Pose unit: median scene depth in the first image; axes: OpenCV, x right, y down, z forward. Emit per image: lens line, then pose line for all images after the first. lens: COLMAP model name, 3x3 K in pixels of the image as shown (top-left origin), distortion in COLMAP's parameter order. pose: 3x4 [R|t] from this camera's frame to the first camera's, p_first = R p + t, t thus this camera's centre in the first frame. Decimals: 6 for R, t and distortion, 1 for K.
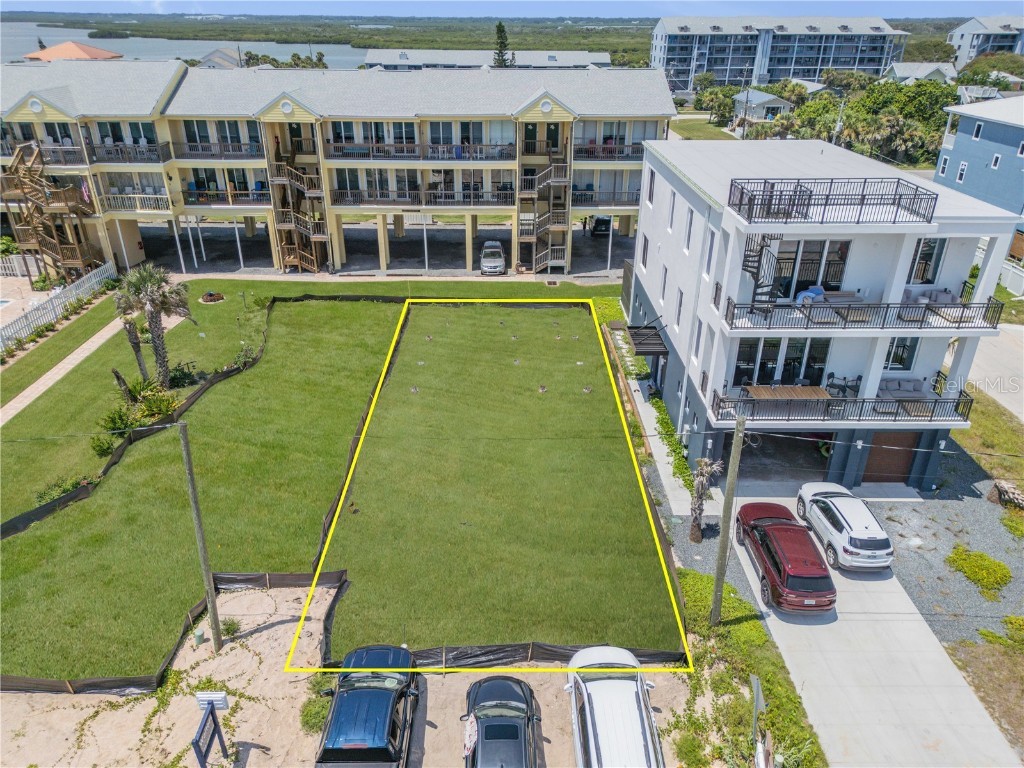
lens RADIAL K [[720.8, 0, 510.9], [0, 720.8, 389.7], [0, 0, 1]] dist [0.060372, -0.052260]
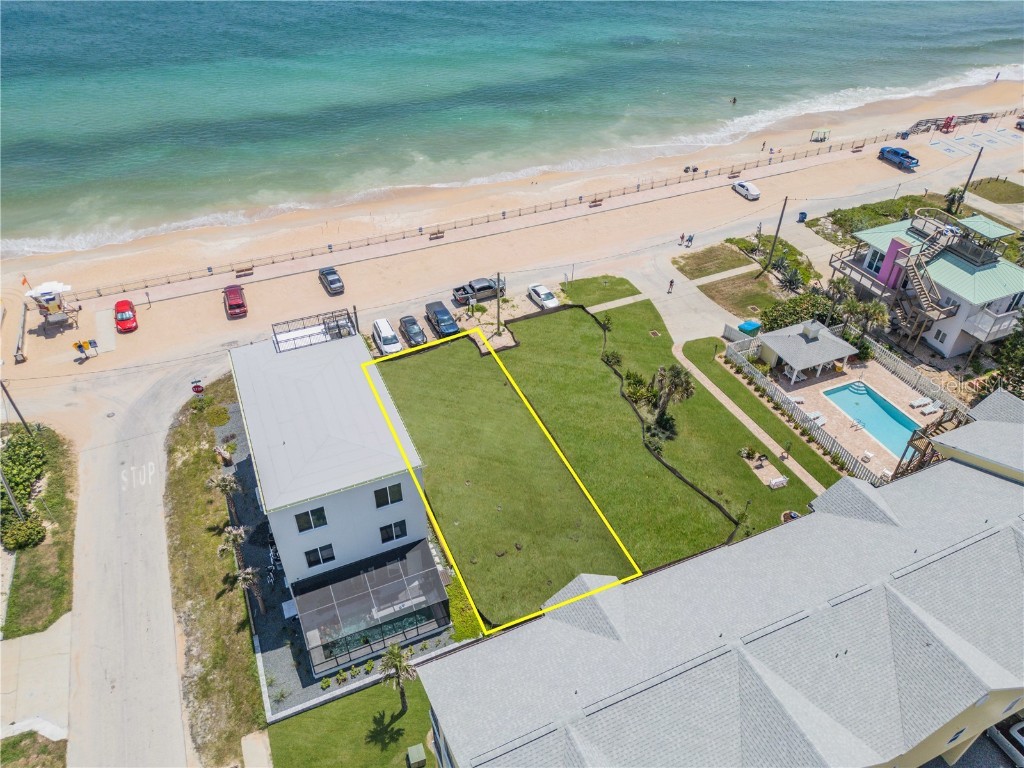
lens RADIAL K [[717.8, 0, 510.6], [0, 717.8, 385.7], [0, 0, 1]] dist [0.097145, -0.110192]
pose [[-0.919673, 0.239901, -0.310885, 0.294683], [-0.188835, 0.423958, 0.885777, -1.114280], [0.344301, 0.873331, -0.344601, 1.030226]]
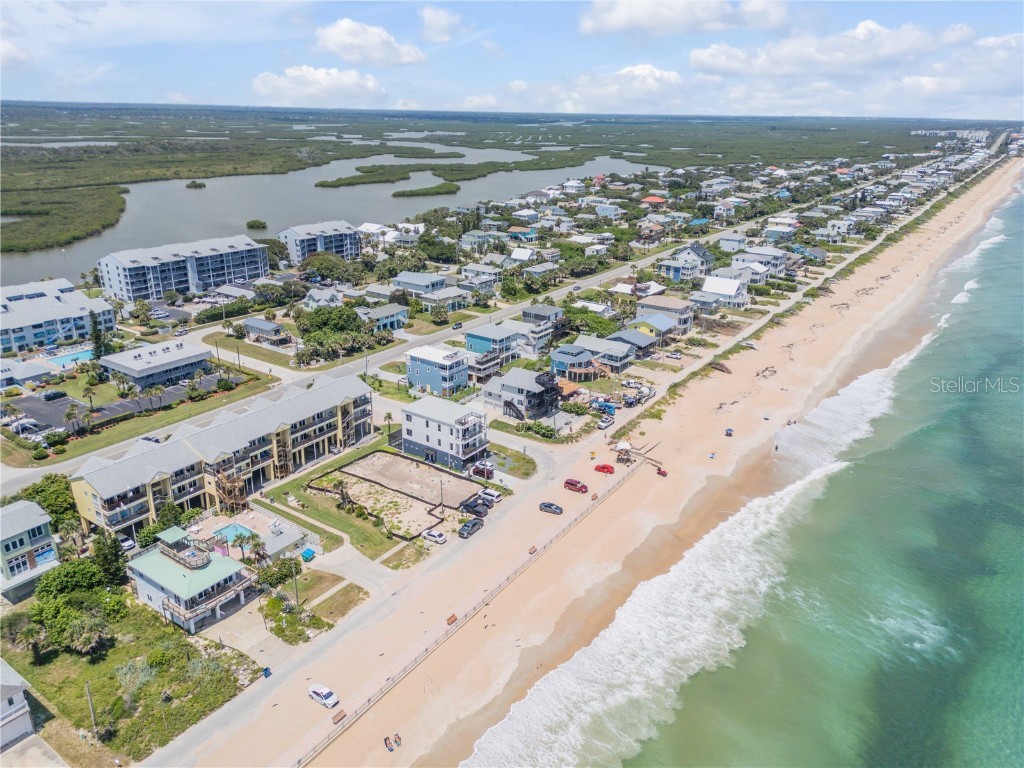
lens RADIAL K [[717.8, 0, 510.6], [0, 717.8, 385.7], [0, 0, 1]] dist [0.097145, -0.110192]
pose [[0.580293, -0.285964, 0.762551, -1.964715], [0.357462, 0.930747, 0.077014, -0.426897], [-0.731766, 0.227892, 0.642327, -1.640559]]
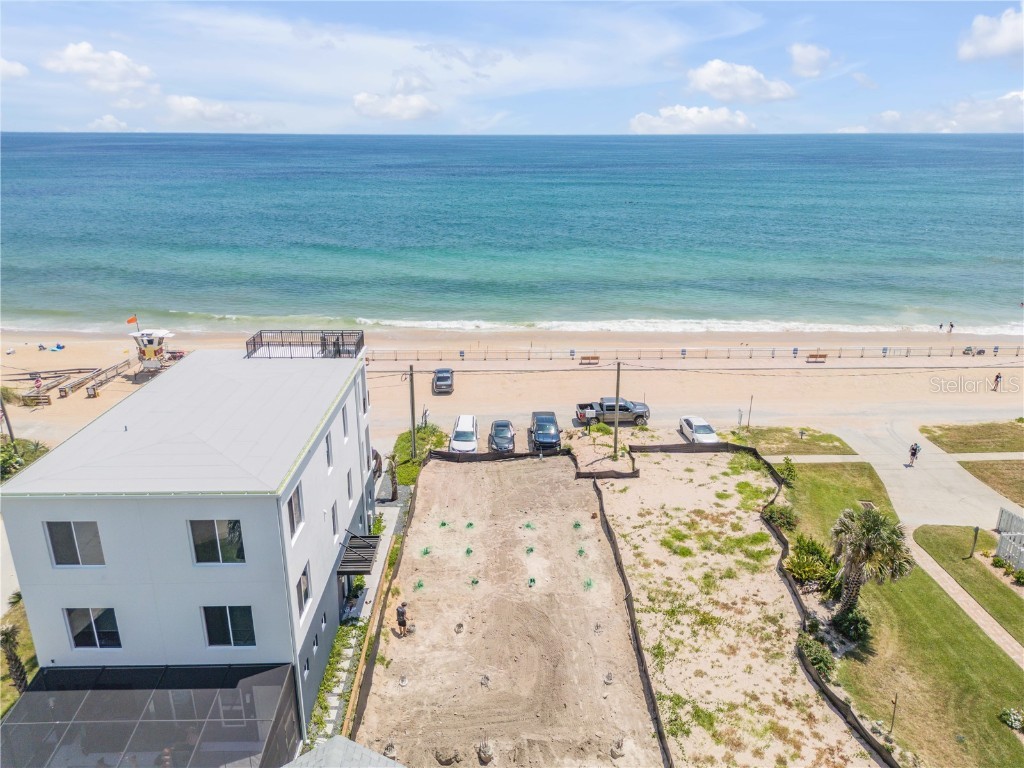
lens RADIAL K [[717.8, 0, 510.6], [0, 717.8, 385.7], [0, 0, 1]] dist [0.097145, -0.110192]
pose [[-0.999964, -0.004805, -0.006966, -0.009348], [-0.008358, 0.689716, 0.724032, -0.667075], [0.001326, 0.724064, -0.689731, 1.054926]]
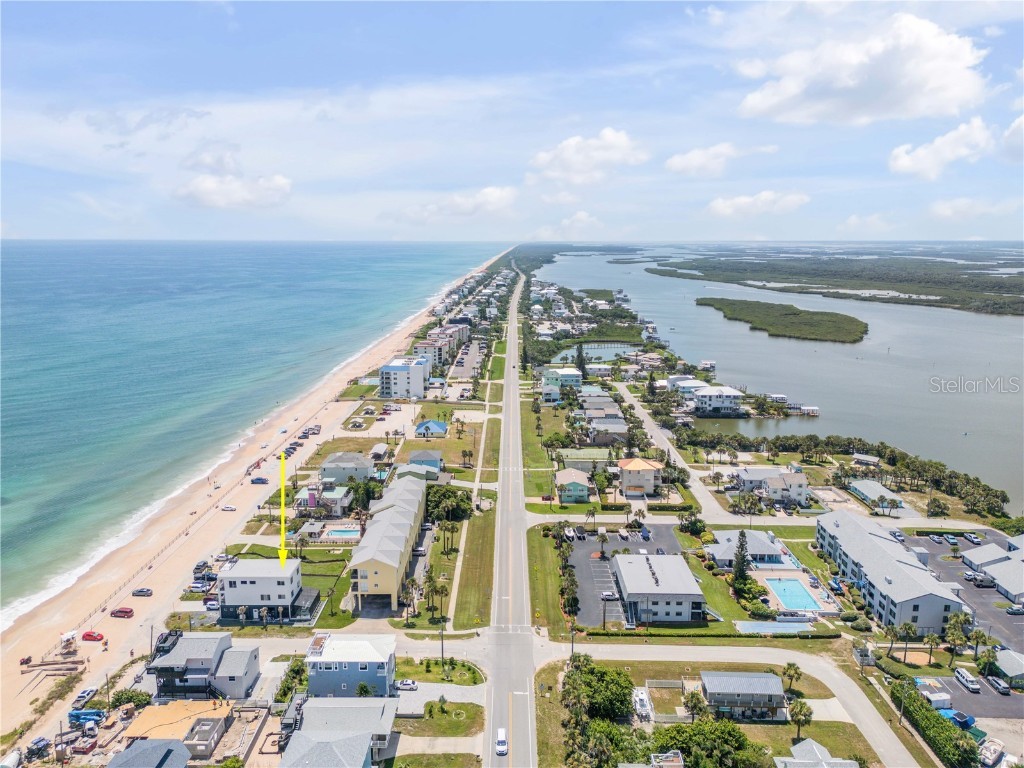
lens RADIAL K [[717.8, 0, 510.6], [0, 717.8, 385.7], [0, 0, 1]] dist [0.097145, -0.110192]
pose [[-0.019710, 0.196627, -0.980280, 3.483063], [-0.456661, 0.870451, 0.183779, -2.150926], [0.889422, 0.451278, 0.072635, 1.047084]]
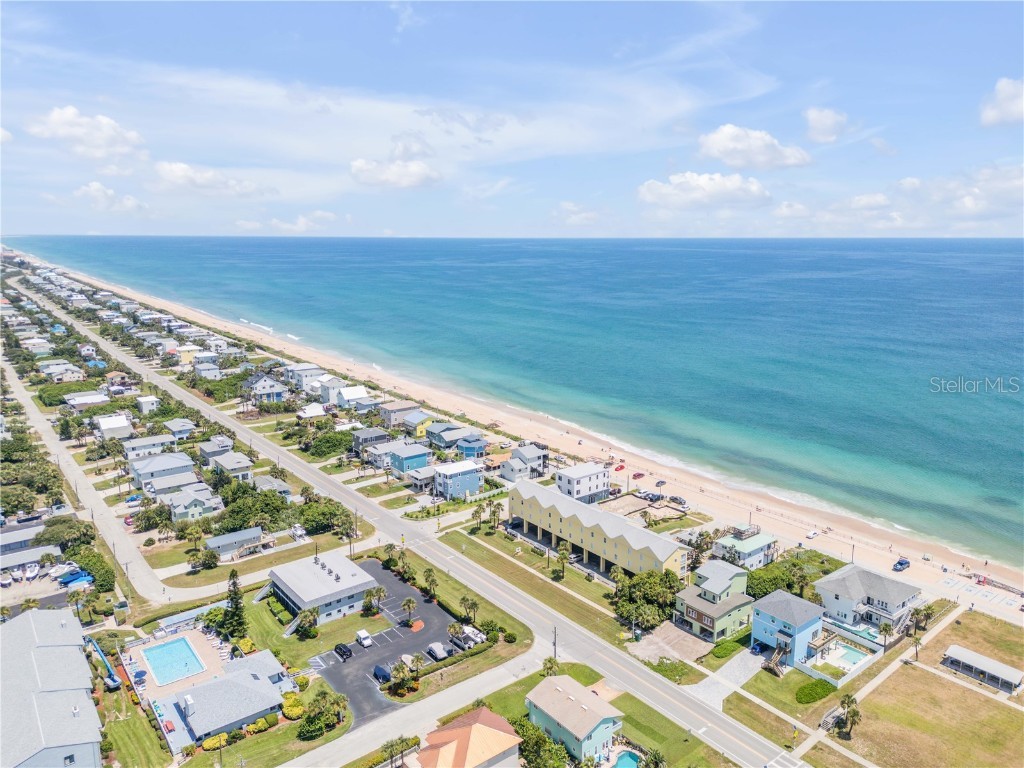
lens RADIAL K [[717.8, 0, 510.6], [0, 717.8, 385.7], [0, 0, 1]] dist [0.097145, -0.110192]
pose [[-0.609092, -0.170965, 0.774453, -3.161208], [0.355849, 0.813769, 0.459512, -3.081920], [-0.708786, 0.555474, -0.434823, 2.786732]]
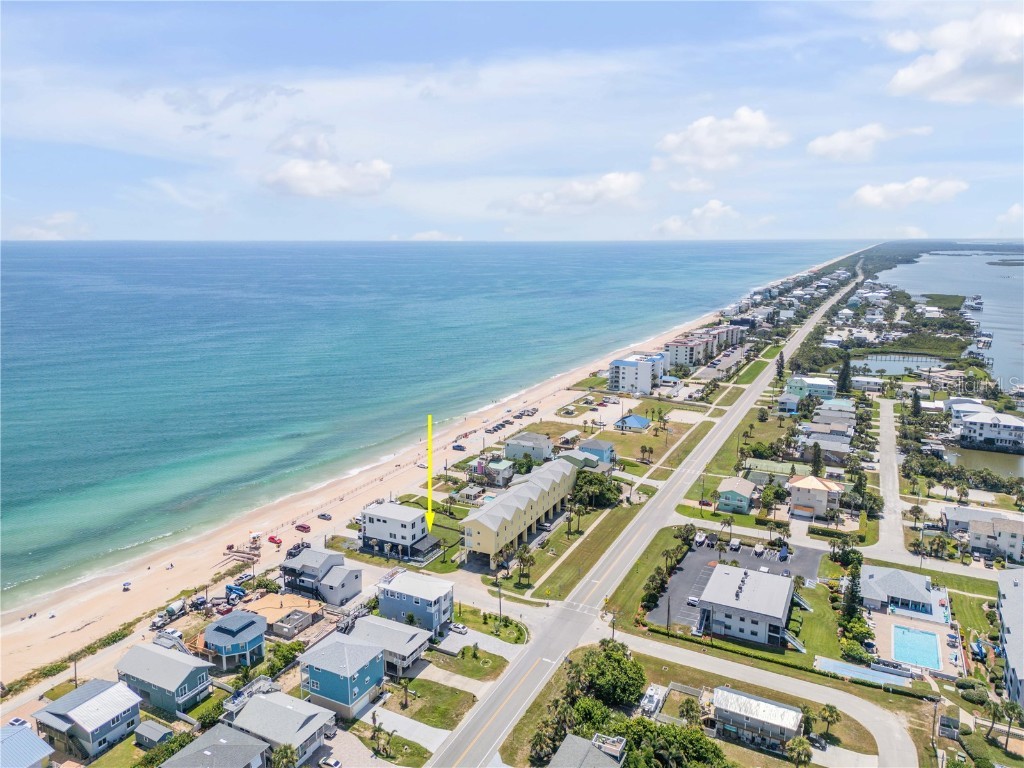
lens RADIAL K [[708.1, 0, 512.3], [0, 708.1, 427.9], [0, 0, 1]] dist [0.070576, -0.074322]
pose [[-0.460321, 0.225656, -0.858594, 3.338498], [-0.407778, 0.805340, 0.430283, -2.621986], [0.788557, 0.548184, -0.278697, 2.041894]]
